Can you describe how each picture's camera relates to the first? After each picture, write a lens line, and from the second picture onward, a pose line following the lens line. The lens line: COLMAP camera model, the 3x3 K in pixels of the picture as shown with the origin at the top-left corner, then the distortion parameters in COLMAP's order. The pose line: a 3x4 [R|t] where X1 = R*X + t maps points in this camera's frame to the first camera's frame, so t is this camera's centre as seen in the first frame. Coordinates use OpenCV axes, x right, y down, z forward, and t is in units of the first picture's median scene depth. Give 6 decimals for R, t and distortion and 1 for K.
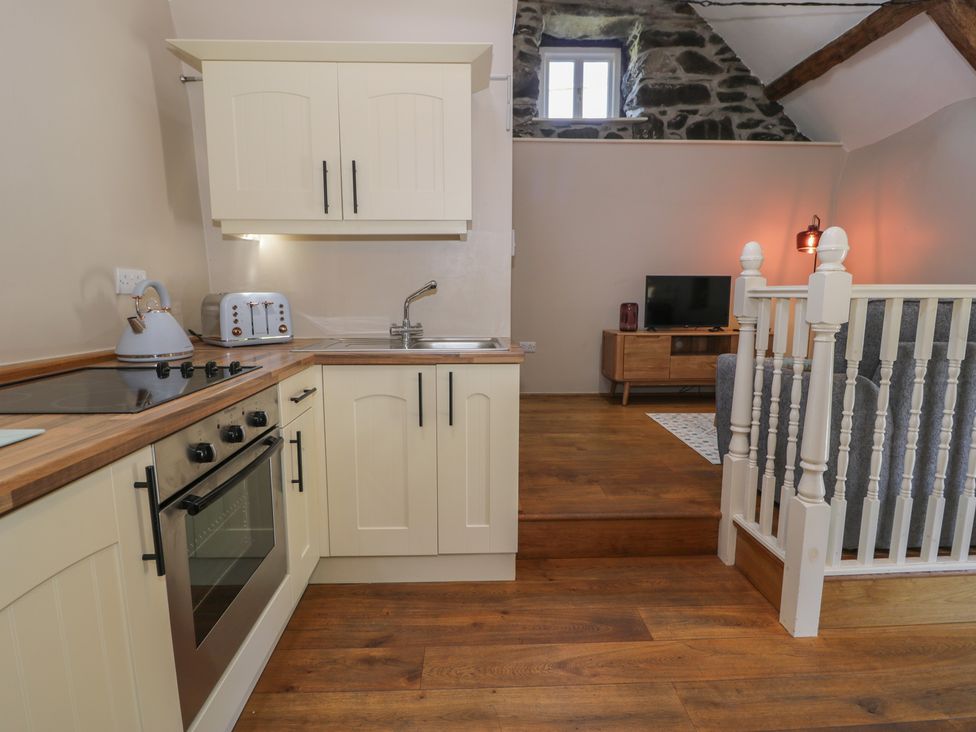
lens RADIAL K [[511.5, 0, 488.2], [0, 511.5, 364.1], [0, 0, 1]] dist [-0.000832, -0.012350]
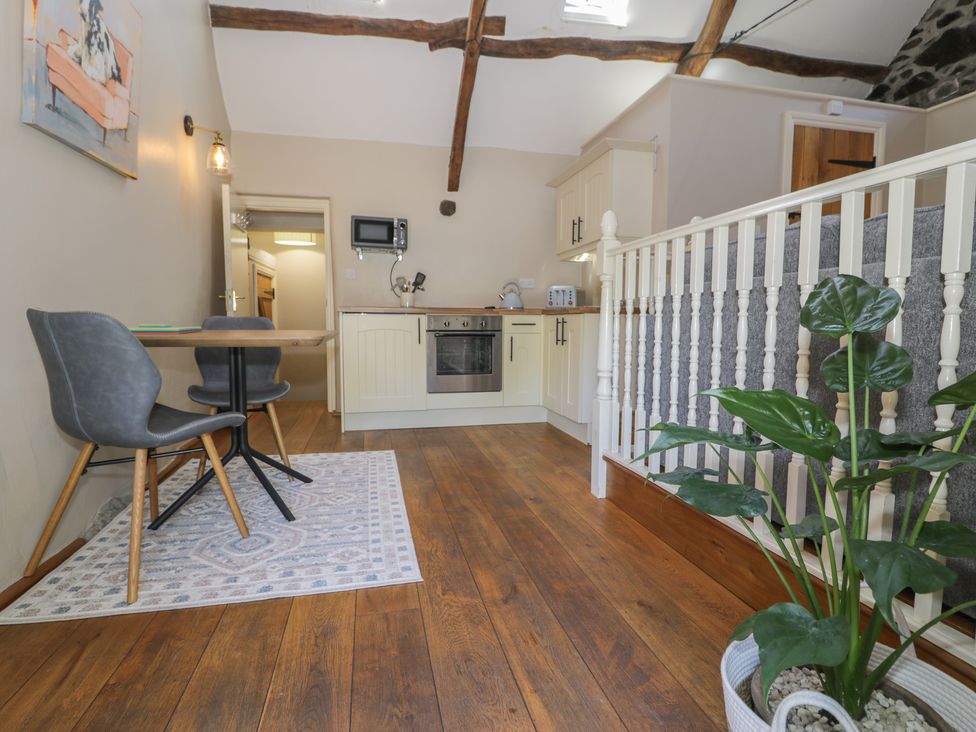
lens RADIAL K [[511.5, 0, 488.2], [0, 511.5, 364.1], [0, 0, 1]] dist [-0.000832, -0.012350]
pose [[0.190073, 0.082067, -0.978334, 1.005778], [-0.142400, 0.988267, 0.055234, 0.069282], [0.971388, 0.128817, 0.199529, 0.192556]]
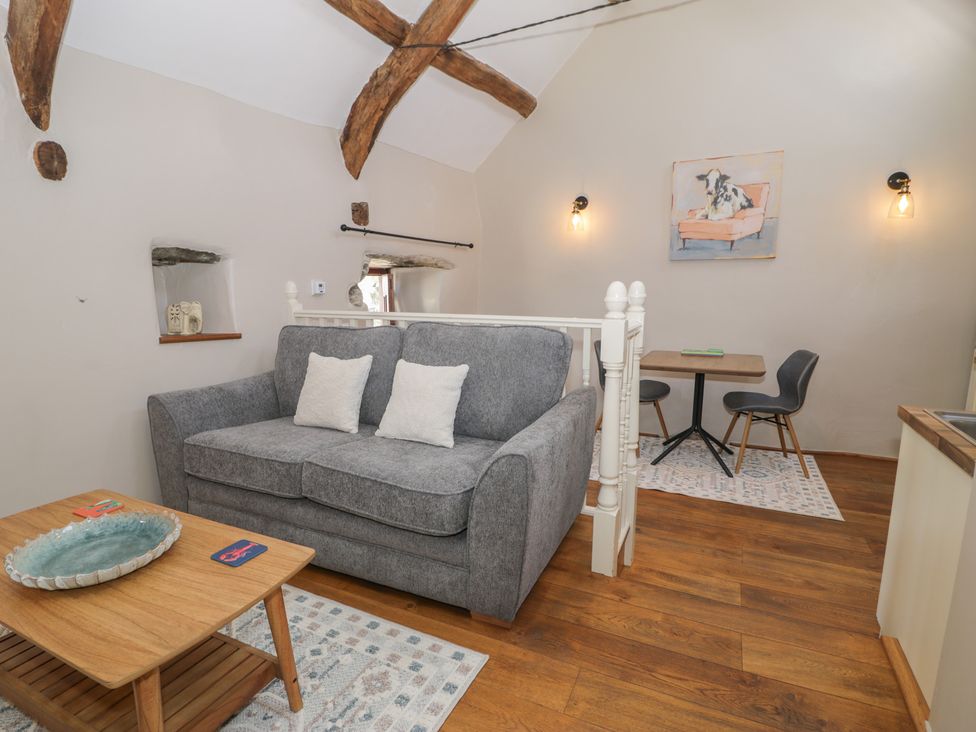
lens RADIAL K [[511.5, 0, 488.2], [0, 511.5, 364.1], [0, 0, 1]] dist [-0.000832, -0.012350]
pose [[-0.891730, -0.074701, 0.446361, 0.185056], [0.061497, 0.957134, 0.283040, -0.227526], [-0.448371, 0.279845, -0.848911, 1.178779]]
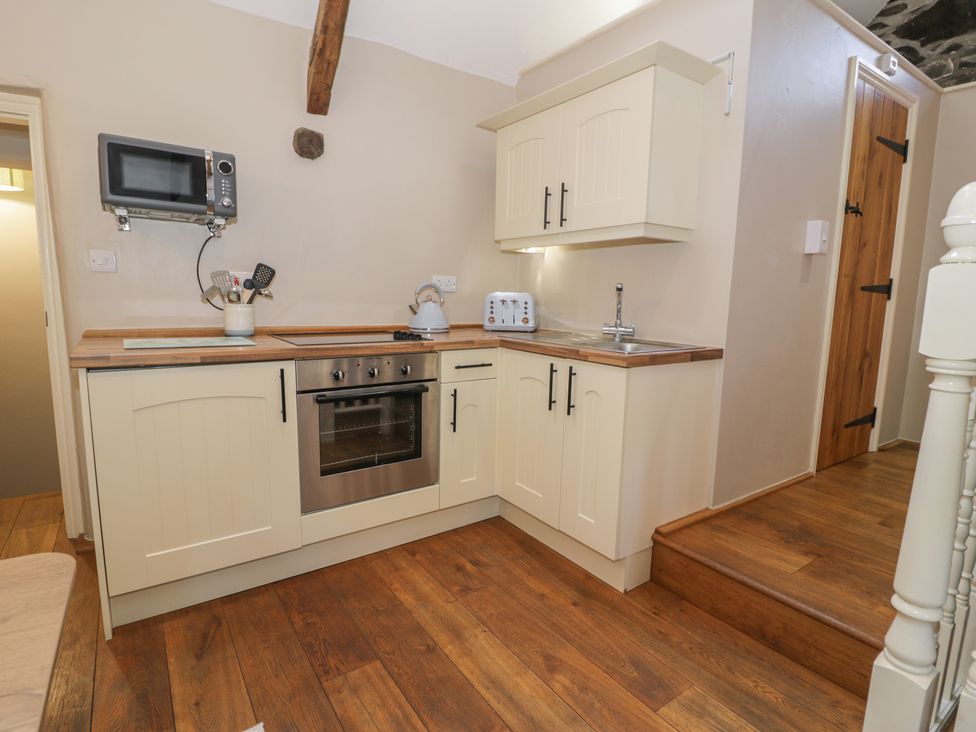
lens RADIAL K [[511.5, 0, 488.2], [0, 511.5, 364.1], [0, 0, 1]] dist [-0.000832, -0.012350]
pose [[0.540316, 0.128438, -0.831602, 0.409756], [-0.137953, 0.988431, 0.063027, -0.018547], [0.830077, 0.080668, 0.551783, 0.138070]]
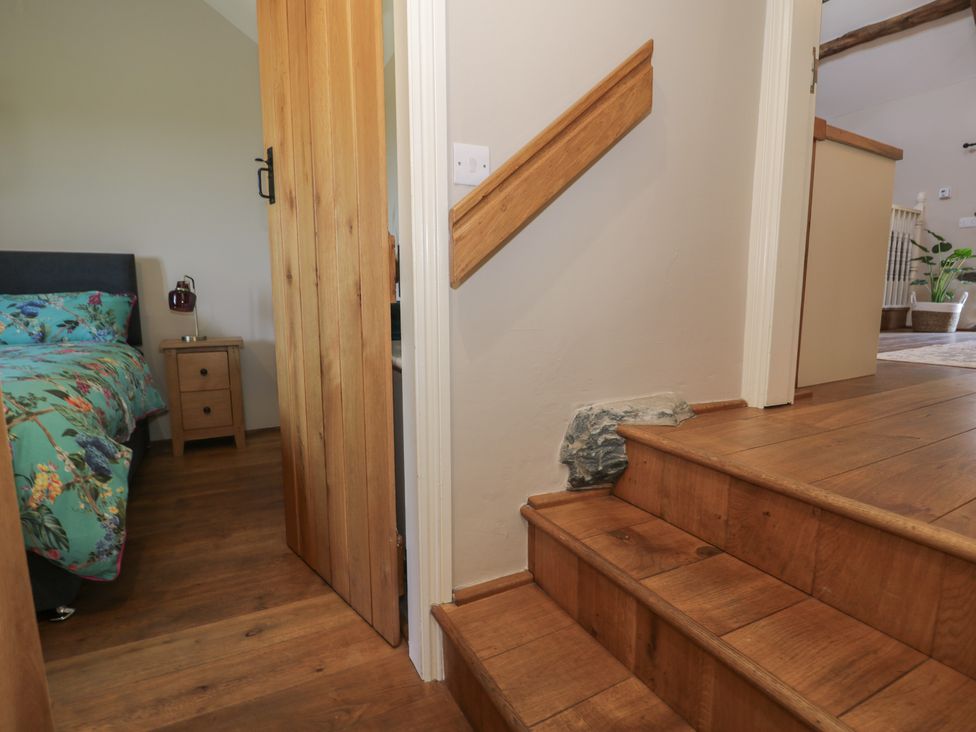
lens RADIAL K [[501.9, 0, 486.3], [0, 501.9, 366.2], [0, 0, 1]] dist [-0.004414, -0.012778]
pose [[0.886449, -0.065522, 0.458164, -0.910736], [0.065643, 0.997720, 0.015680, 0.279771], [-0.458147, 0.016176, 0.888729, -0.213977]]
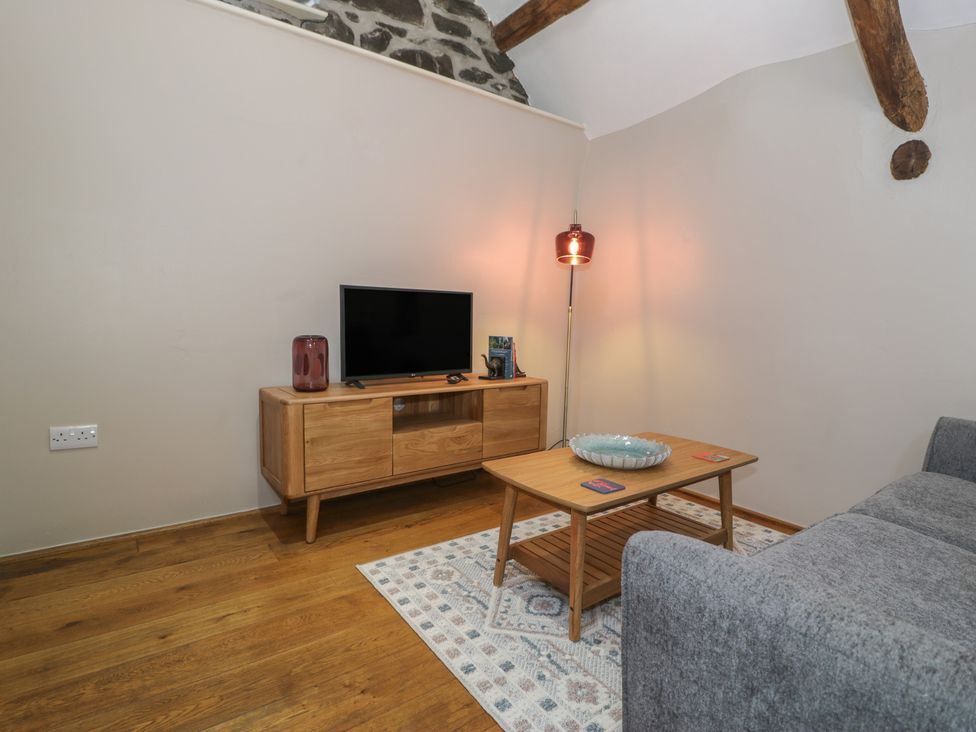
lens RADIAL K [[511.5, 0, 488.2], [0, 511.5, 364.1], [0, 0, 1]] dist [-0.000832, -0.012350]
pose [[0.823310, -0.036156, 0.566440, 0.172386], [0.056441, 0.998238, -0.018318, -0.094773], [-0.564779, 0.047052, 0.823900, 0.626354]]
